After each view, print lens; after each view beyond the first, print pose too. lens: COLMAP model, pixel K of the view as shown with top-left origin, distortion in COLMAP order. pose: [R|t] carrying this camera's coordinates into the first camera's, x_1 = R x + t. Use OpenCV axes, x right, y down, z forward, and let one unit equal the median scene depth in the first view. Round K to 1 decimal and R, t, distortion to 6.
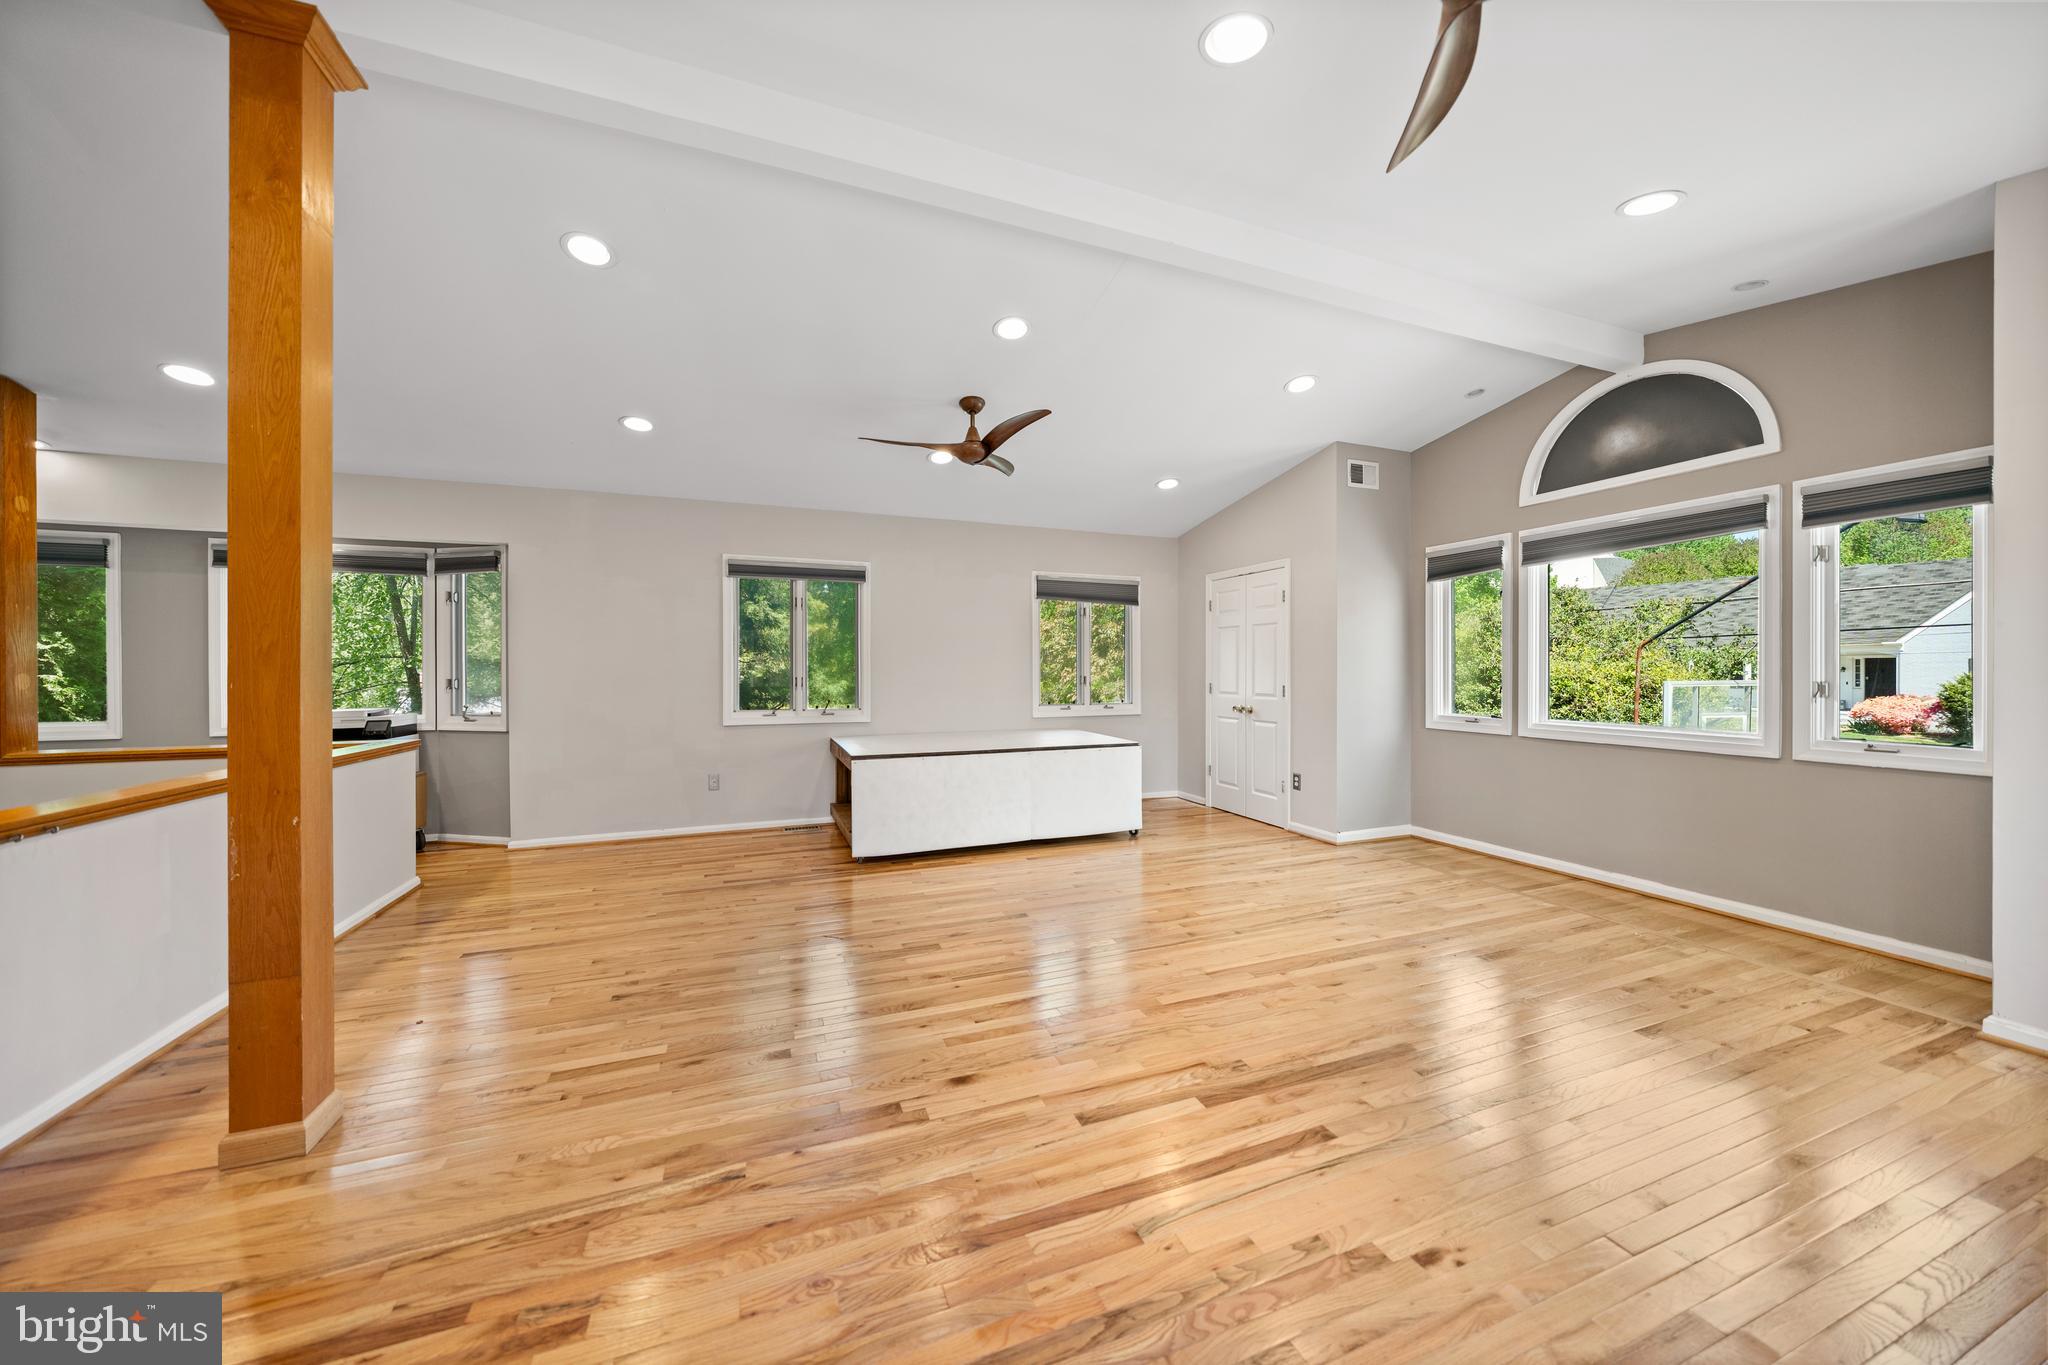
lens RADIAL K [[698.1, 0, 1022.8], [0, 698.1, 674.4], [0, 0, 1]] dist [-0.002446, -0.000476]
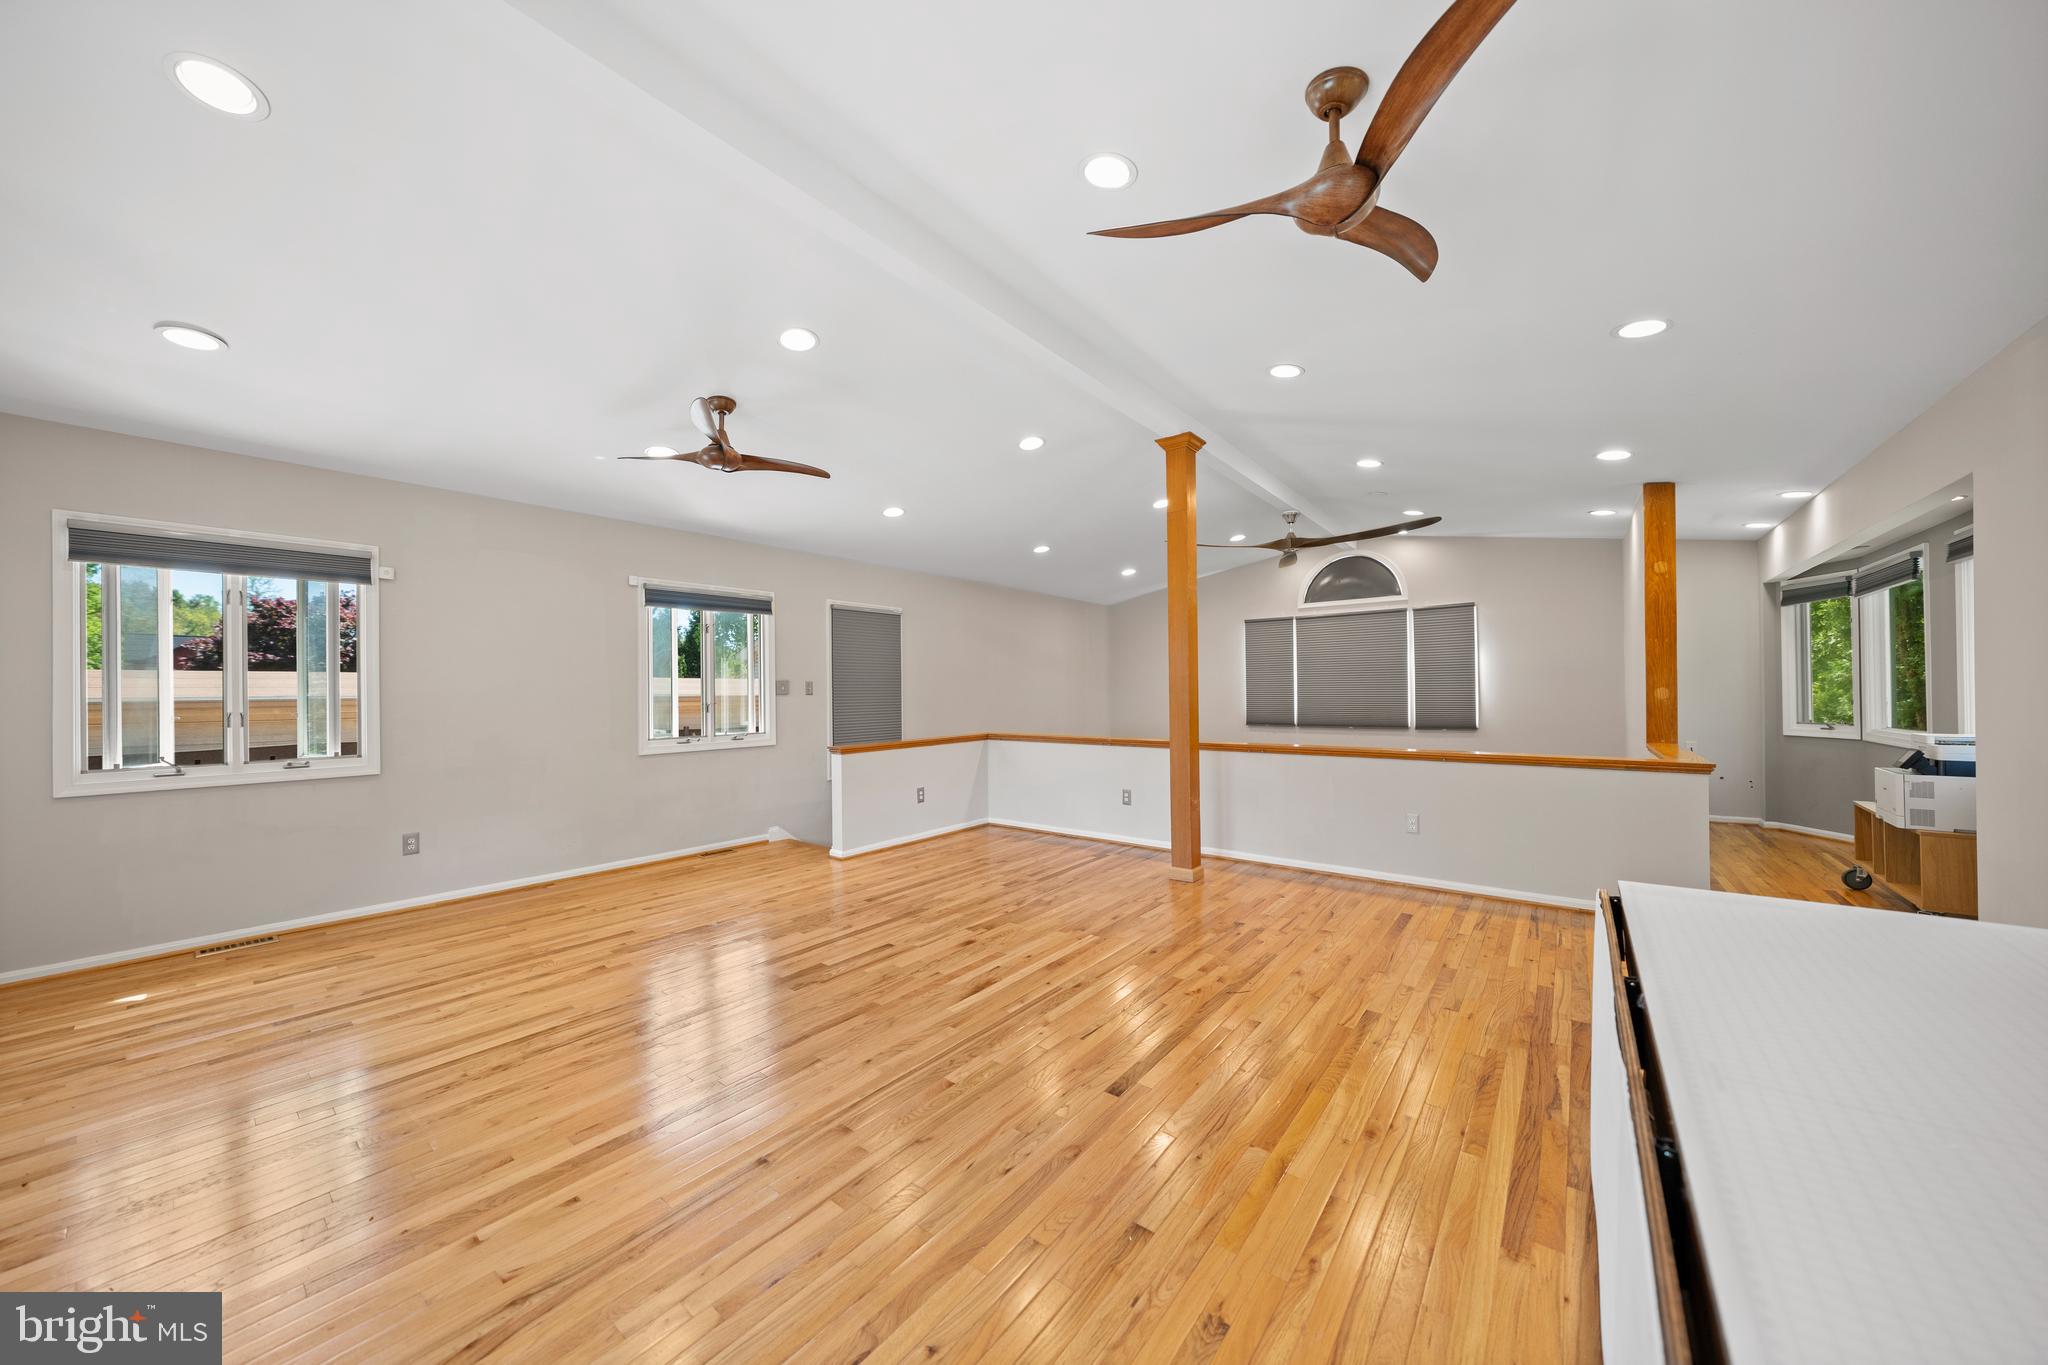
lens RADIAL K [[698.1, 0, 1024.0], [0, 698.1, 690.4], [0, 0, 1]] dist [-0.002446, -0.000476]
pose [[-0.860392, 0.008271, -0.509566, 0.564537], [0.010084, 0.999949, -0.000796, -0.016719], [0.509533, -0.005824, -0.860431, 2.195554]]
